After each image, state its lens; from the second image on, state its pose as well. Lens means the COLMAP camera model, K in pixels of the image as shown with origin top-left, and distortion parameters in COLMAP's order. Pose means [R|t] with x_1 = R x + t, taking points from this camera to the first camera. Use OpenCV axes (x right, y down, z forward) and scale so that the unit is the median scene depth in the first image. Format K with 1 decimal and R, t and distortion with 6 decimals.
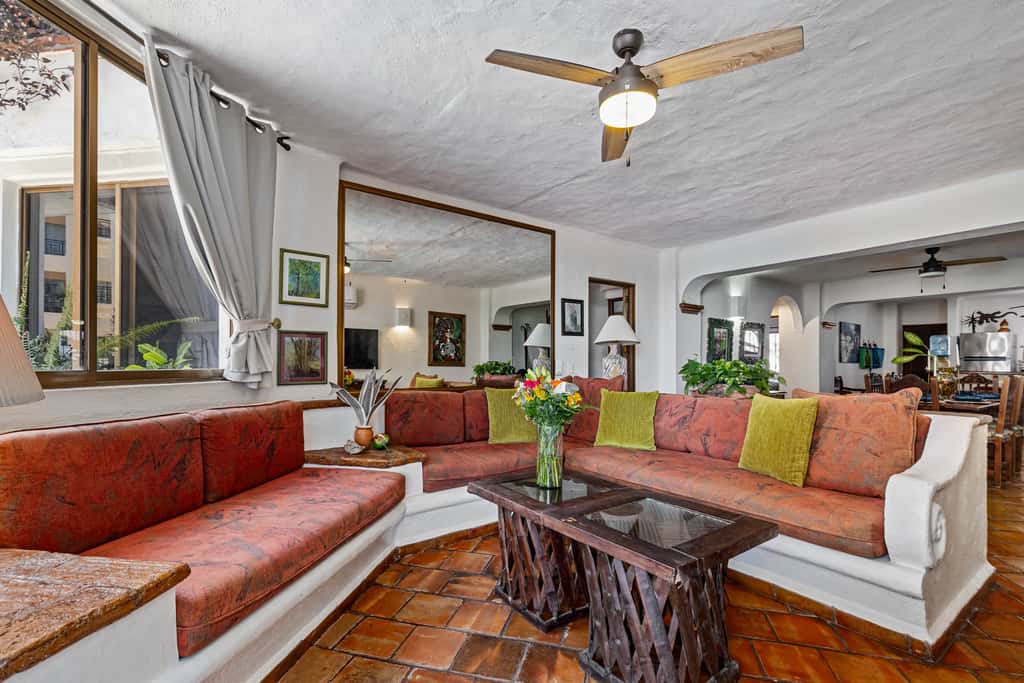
lens RADIAL K [[455.1, 0, 511.4], [0, 455.1, 363.0], [0, 0, 1]] dist [-0.000494, -0.000090]
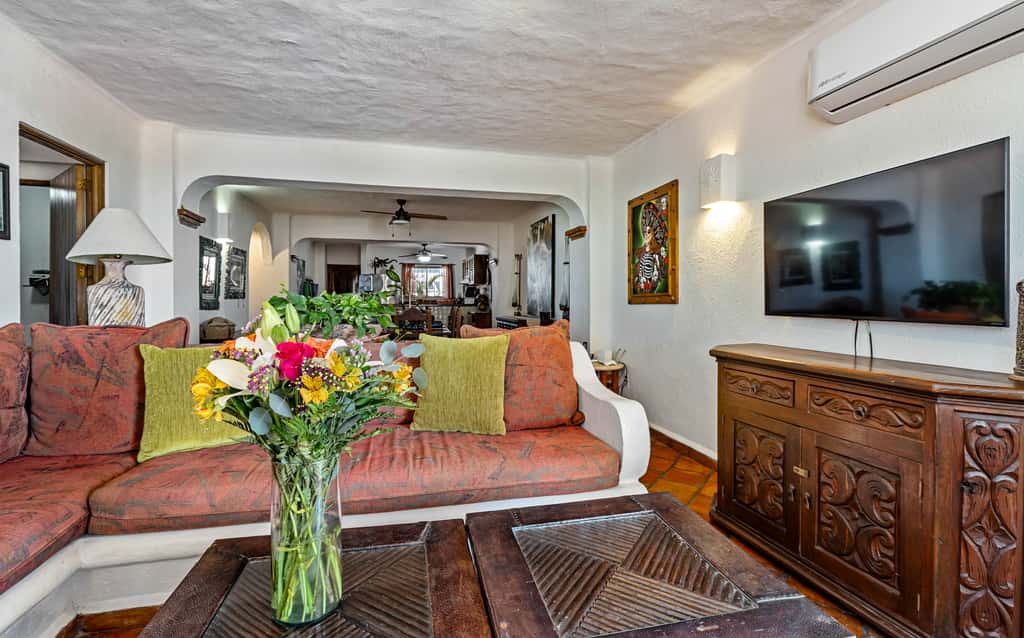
lens RADIAL K [[466.3, 0, 509.2], [0, 466.3, 307.0], [0, 0, 1]] dist [0.000991, 0.000213]
pose [[0.379544, -0.016050, 0.925034, -0.091998], [-0.003548, 0.999817, 0.018803, 0.001099], [-0.925167, -0.010419, 0.379418, 0.284012]]
